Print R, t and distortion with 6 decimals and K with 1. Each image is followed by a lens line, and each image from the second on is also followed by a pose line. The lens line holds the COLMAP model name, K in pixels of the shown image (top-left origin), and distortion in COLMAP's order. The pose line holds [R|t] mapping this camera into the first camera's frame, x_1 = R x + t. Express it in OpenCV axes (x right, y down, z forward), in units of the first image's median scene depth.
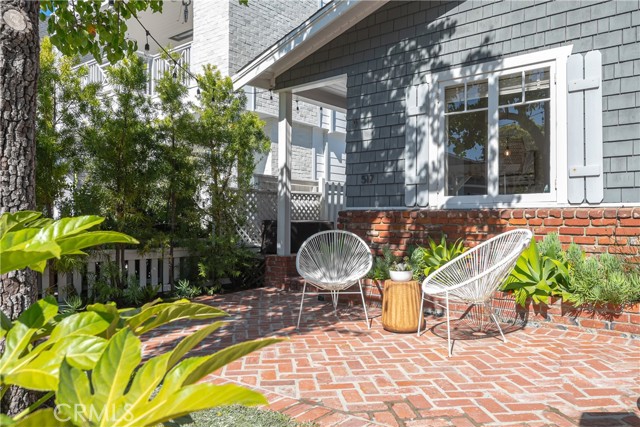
lens RADIAL K [[477.8, 0, 320.0], [0, 477.8, 213.5], [0, 0, 1]] dist [0.173822, 0.000474]
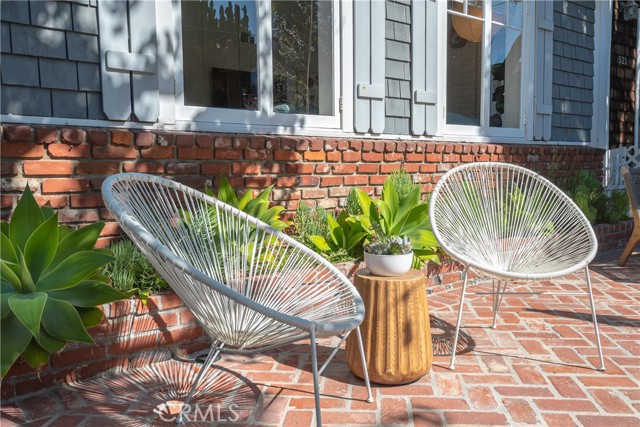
lens RADIAL K [[557.0, 0, 320.0], [0, 557.0, 213.5], [0, 0, 1]] dist [0.035859, -0.001766]
pose [[0.242046, -0.071390, 0.967635, -0.300328], [0.002066, 0.997325, 0.073064, 0.035606], [-0.970262, -0.015686, 0.241546, 0.759634]]
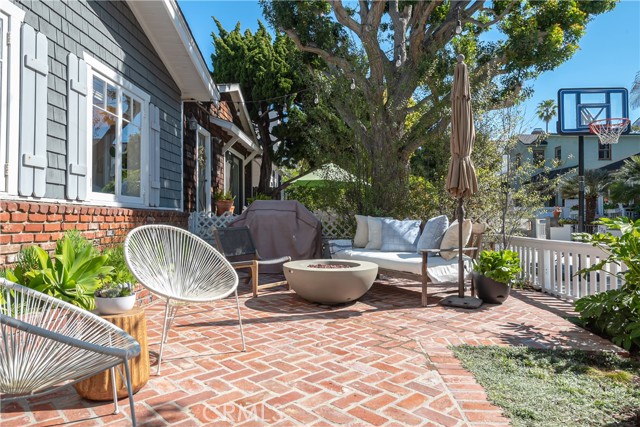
lens RADIAL K [[445.1, 0, 320.0], [0, 445.1, 213.5], [0, 0, 1]] dist [-0.009174, -0.000075]
pose [[-0.593532, 0.018035, 0.804608, -0.362546], [-0.001286, 0.999726, -0.023358, 0.023592], [-0.804809, -0.014899, -0.593346, 0.929840]]
